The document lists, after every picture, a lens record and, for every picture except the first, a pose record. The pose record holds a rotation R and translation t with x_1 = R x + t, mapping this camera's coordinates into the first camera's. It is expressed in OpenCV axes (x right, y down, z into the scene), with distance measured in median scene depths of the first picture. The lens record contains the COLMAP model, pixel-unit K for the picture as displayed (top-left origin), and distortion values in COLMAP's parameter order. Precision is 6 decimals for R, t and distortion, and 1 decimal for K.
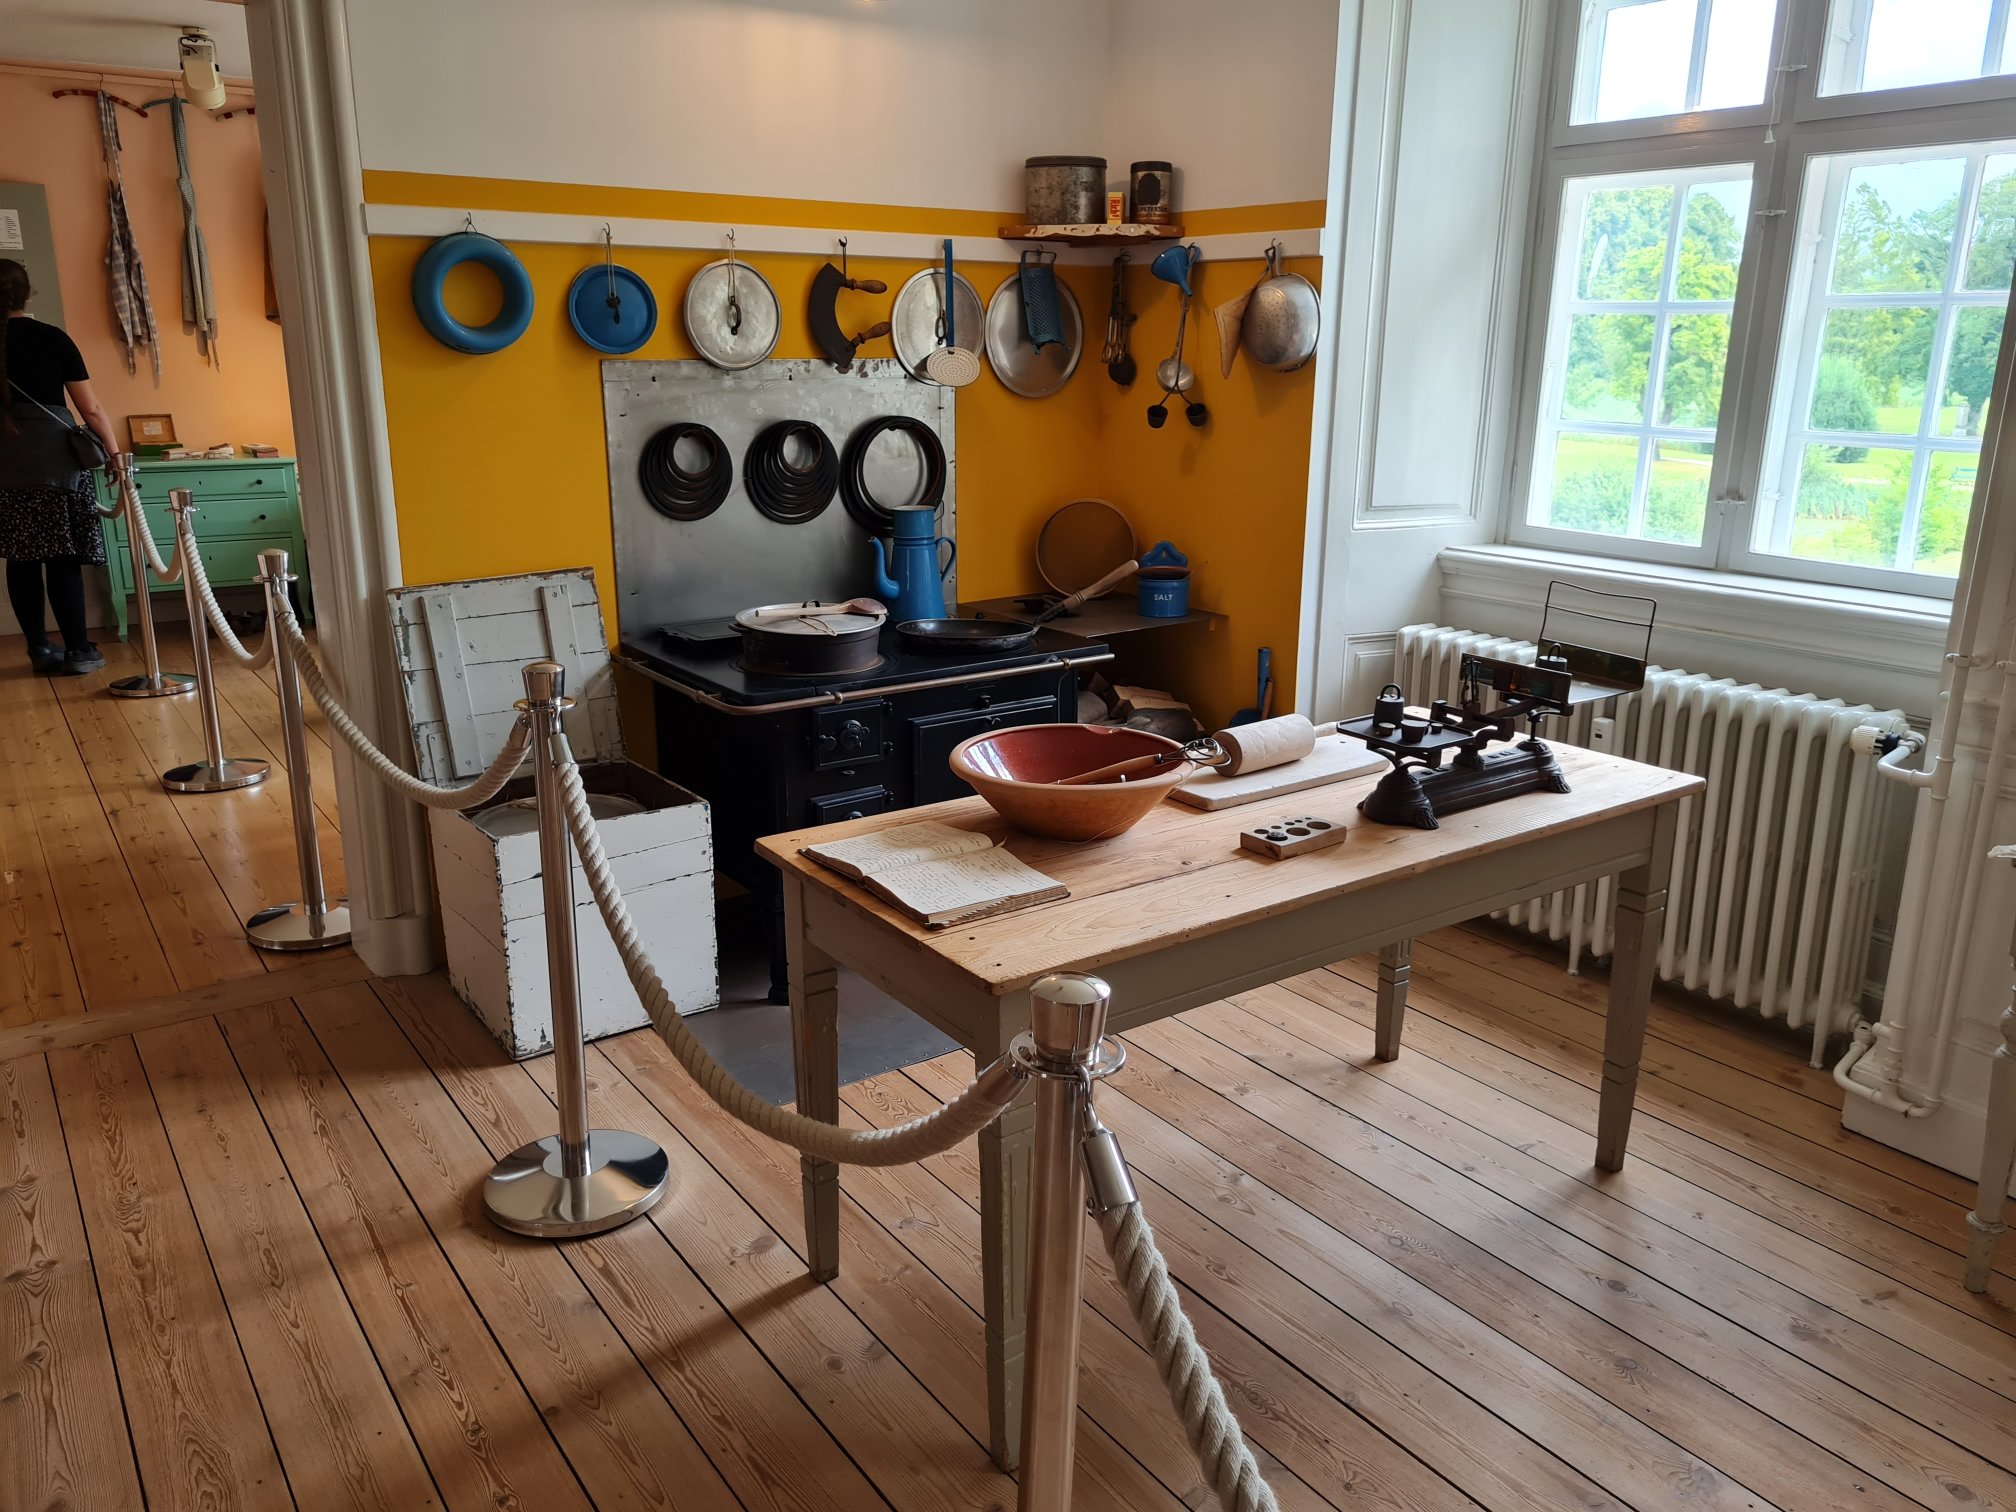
lens RADIAL K [[1534.6, 0, 1007.0], [0, 1534.6, 746.7], [0, 0, 1]] dist [0.023529, -0.028454]
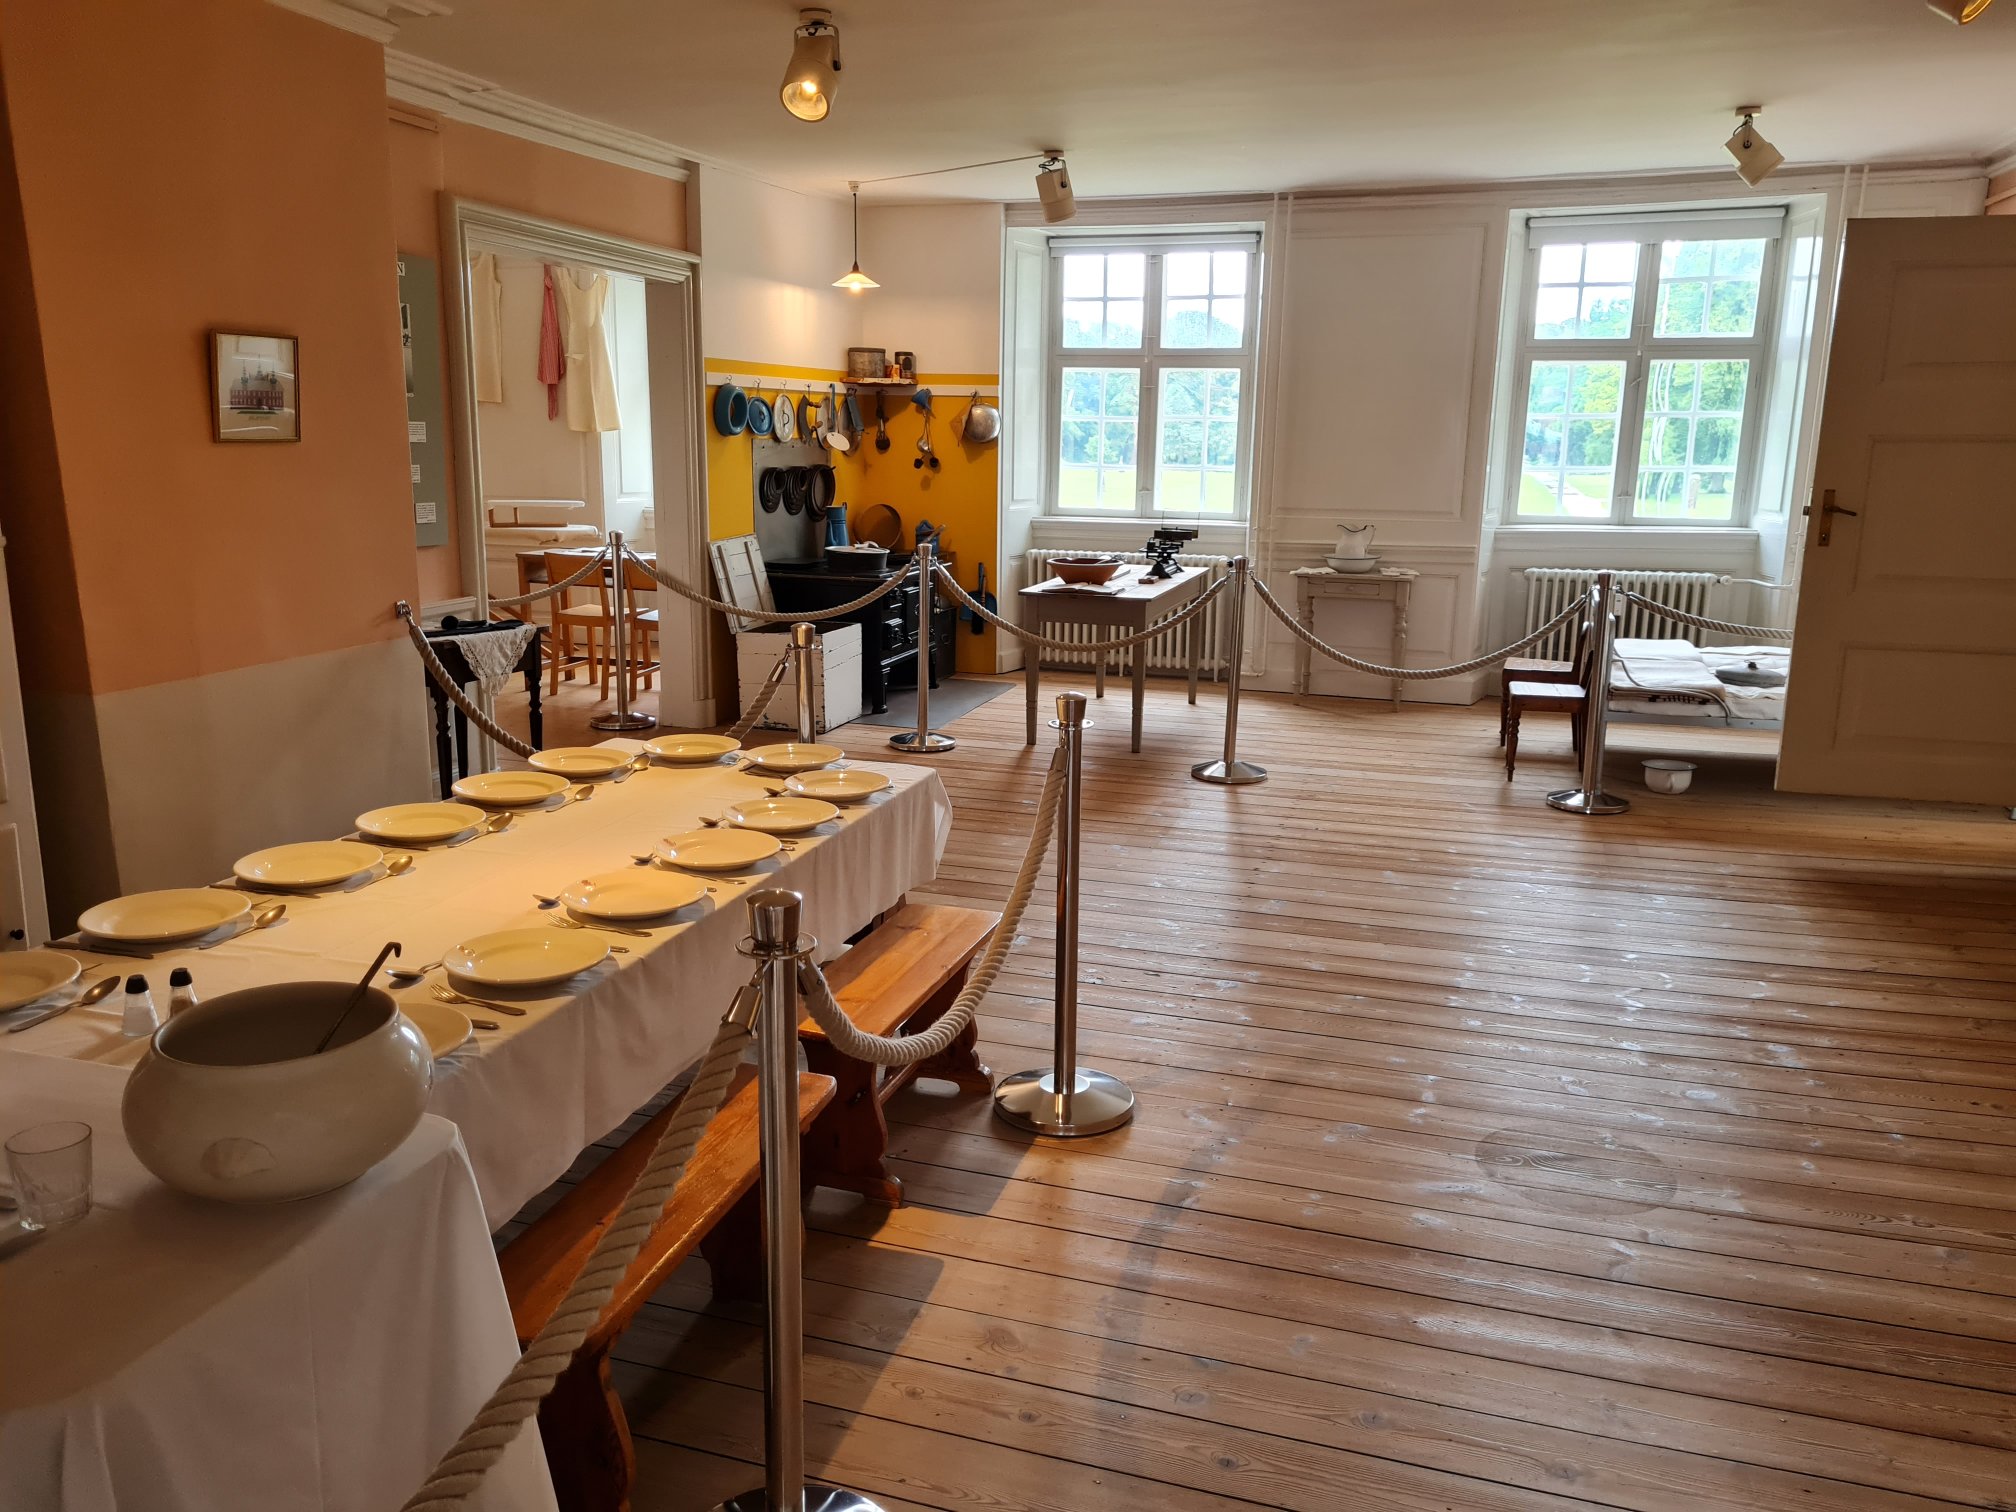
lens RADIAL K [[1534.6, 0, 1004.1], [0, 1534.6, 761.7], [0, 0, 1]] dist [0.023529, -0.028454]
pose [[0.793319, -0.125889, 0.595648, -1.272667], [0.151284, 0.988462, 0.007421, 0.229925], [-0.589710, 0.084225, 0.803212, -0.887195]]
